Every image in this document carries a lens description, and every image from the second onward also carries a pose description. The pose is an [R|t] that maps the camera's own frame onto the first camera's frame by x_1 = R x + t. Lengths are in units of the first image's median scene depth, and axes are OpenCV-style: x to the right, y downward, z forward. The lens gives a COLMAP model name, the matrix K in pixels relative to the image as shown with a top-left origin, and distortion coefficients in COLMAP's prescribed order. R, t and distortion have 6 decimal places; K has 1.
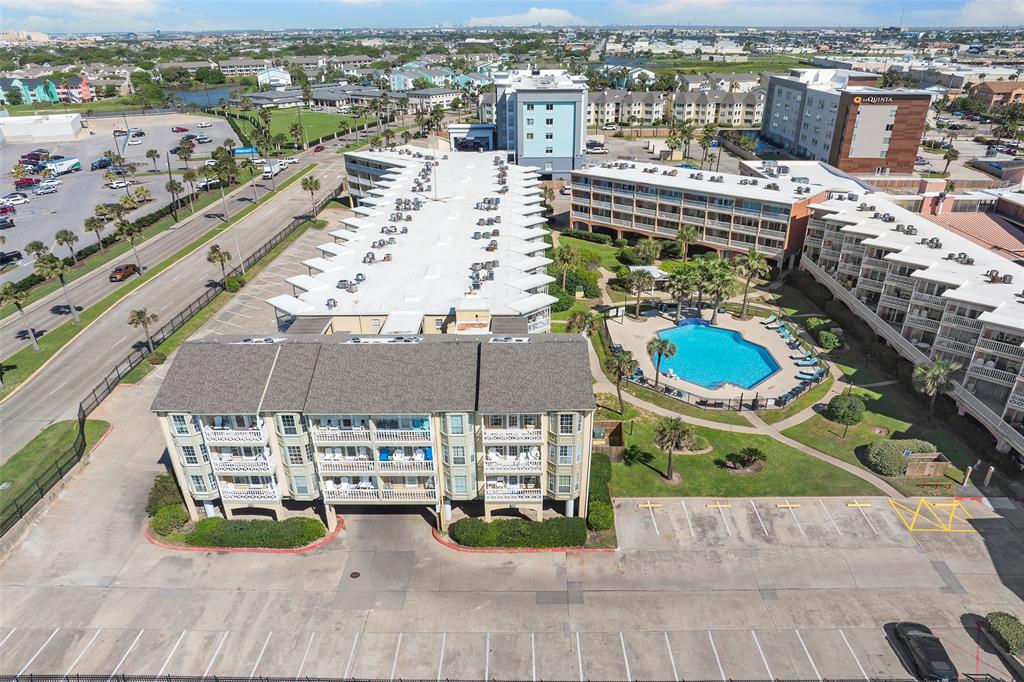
lens RADIAL K [[633.6, 0, 510.3], [0, 633.6, 339.9], [0, 0, 1]] dist [-0.038171, 0.004308]
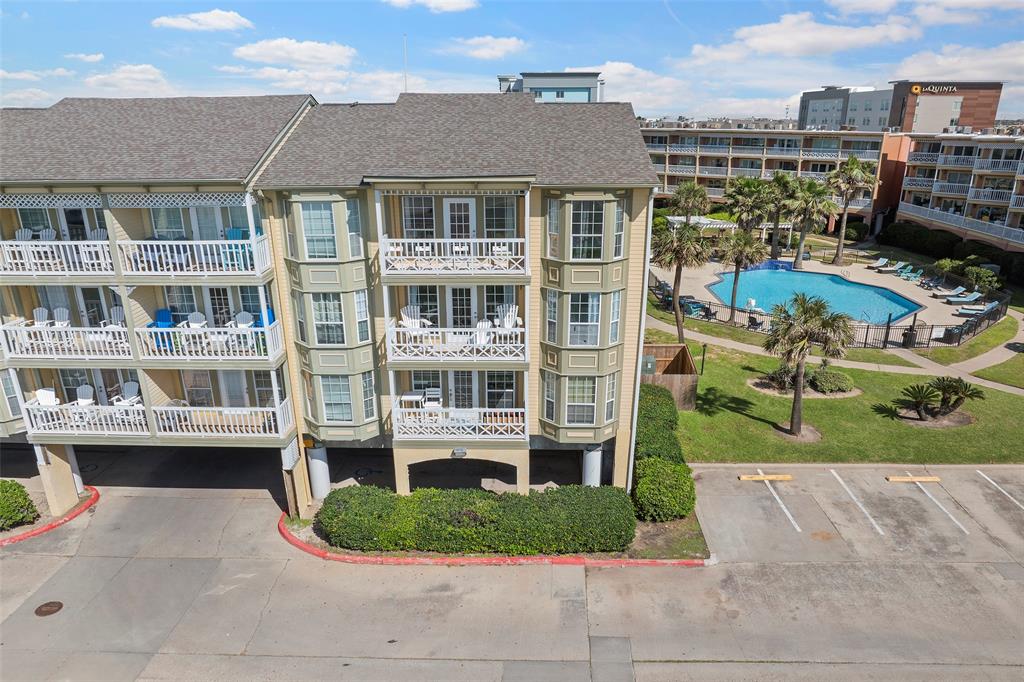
lens RADIAL K [[633.6, 0, 517.0], [0, 633.6, 345.3], [0, 0, 1]] dist [-0.038171, 0.004308]
pose [[0.999898, 0.012189, -0.007496, 0.044529], [-0.013014, 0.992420, -0.122199, 0.238614], [0.005950, 0.122284, 0.992477, 0.562110]]
